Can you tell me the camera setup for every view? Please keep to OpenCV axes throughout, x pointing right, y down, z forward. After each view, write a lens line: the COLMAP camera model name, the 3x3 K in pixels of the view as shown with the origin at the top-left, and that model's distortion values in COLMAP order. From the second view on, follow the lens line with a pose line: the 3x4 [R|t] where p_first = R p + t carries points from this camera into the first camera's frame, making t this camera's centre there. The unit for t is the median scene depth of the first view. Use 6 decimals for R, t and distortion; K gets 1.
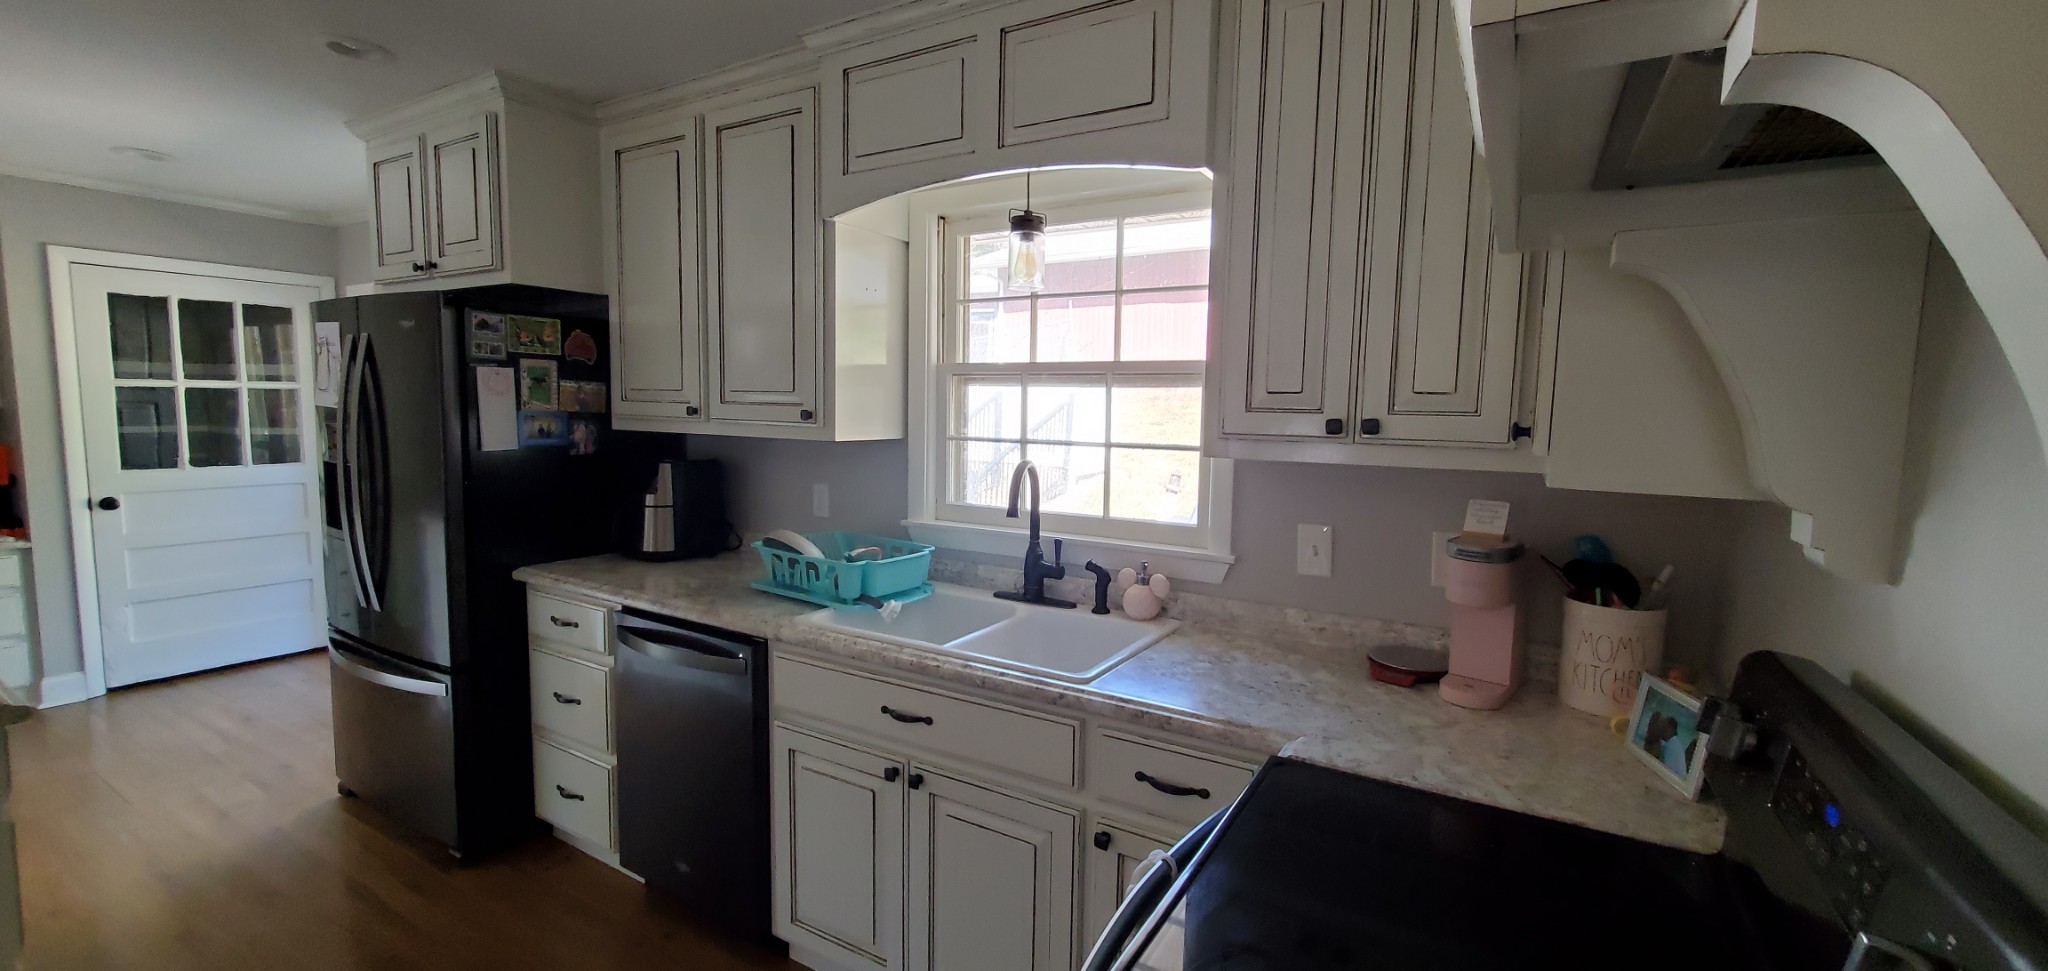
lens RADIAL K [[813.5, 0, 1029.2], [0, 813.5, 477.5], [0, 0, 1]] dist [0.002214, -0.001005]
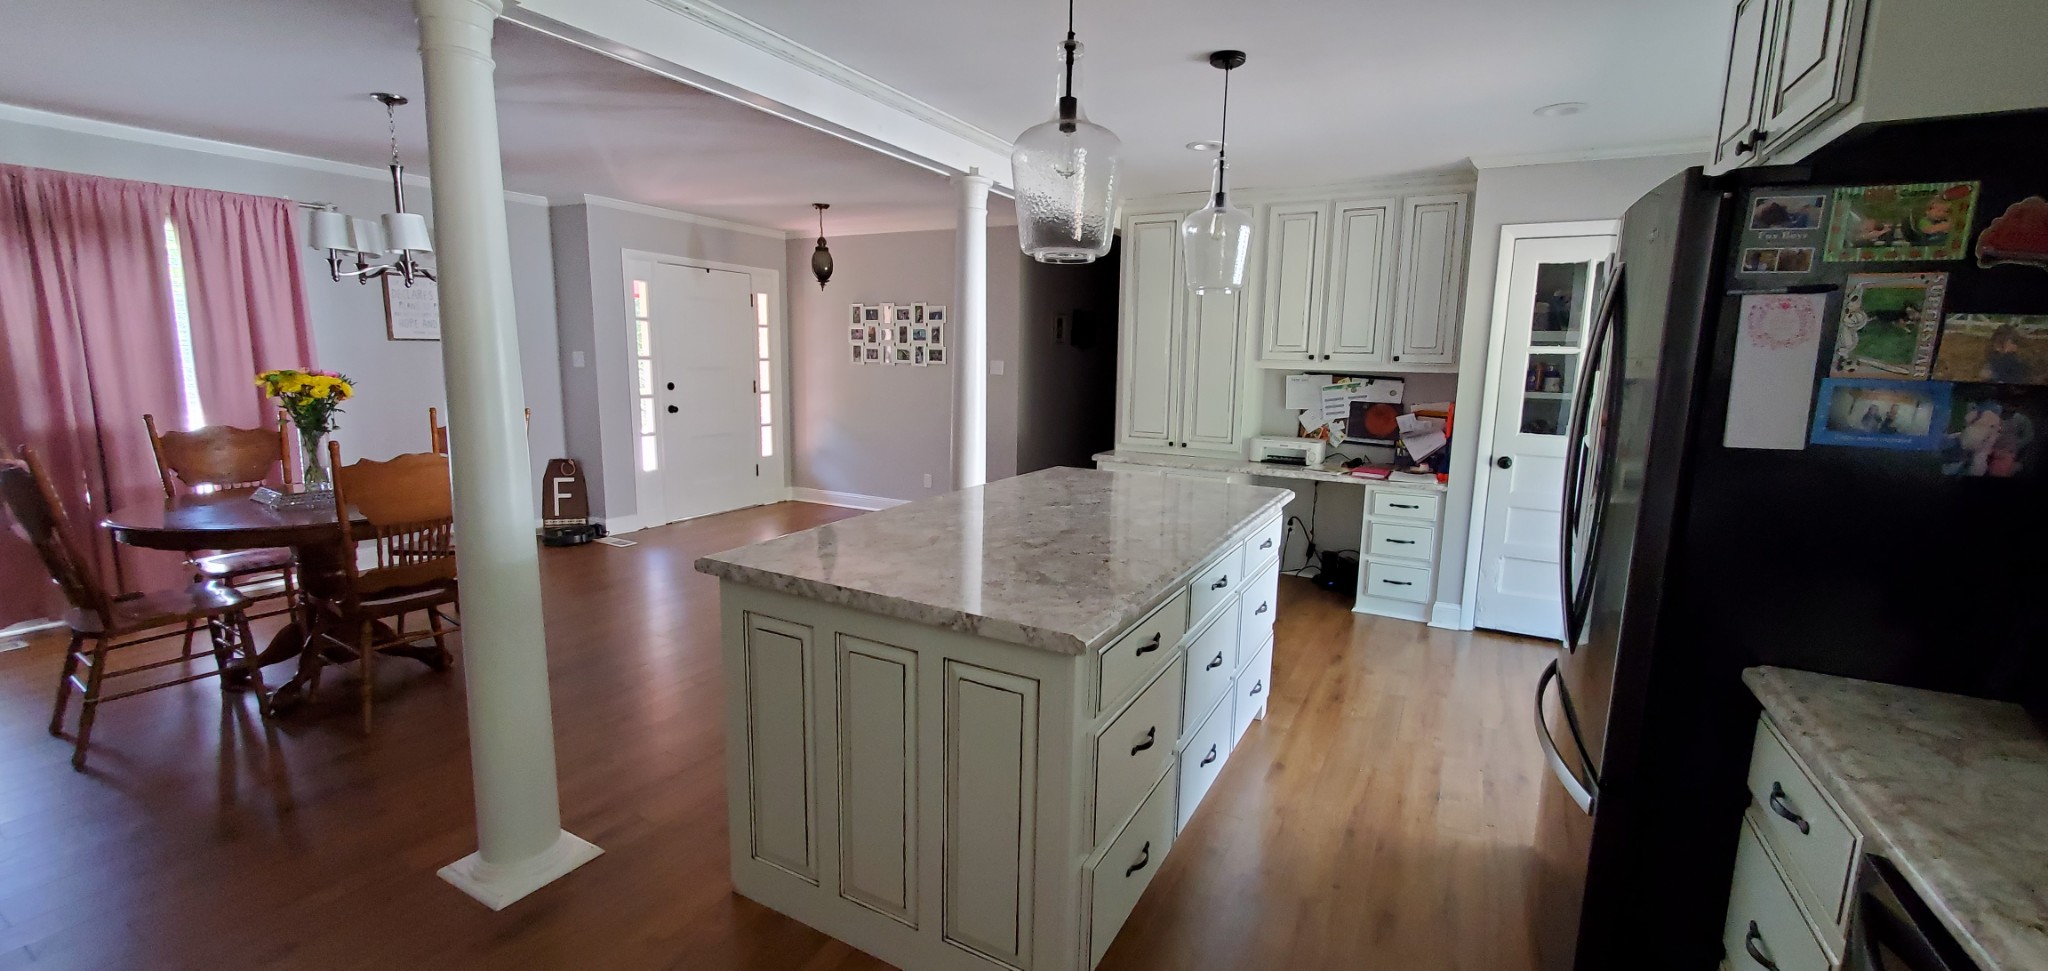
lens RADIAL K [[813.5, 0, 1029.2], [0, 813.5, 477.5], [0, 0, 1]] dist [0.002214, -0.001005]
pose [[0.039559, 0.136713, -0.989821, -0.119681], [-0.111236, 0.985041, 0.131607, -0.029637], [0.993006, 0.104897, 0.054174, 0.459706]]
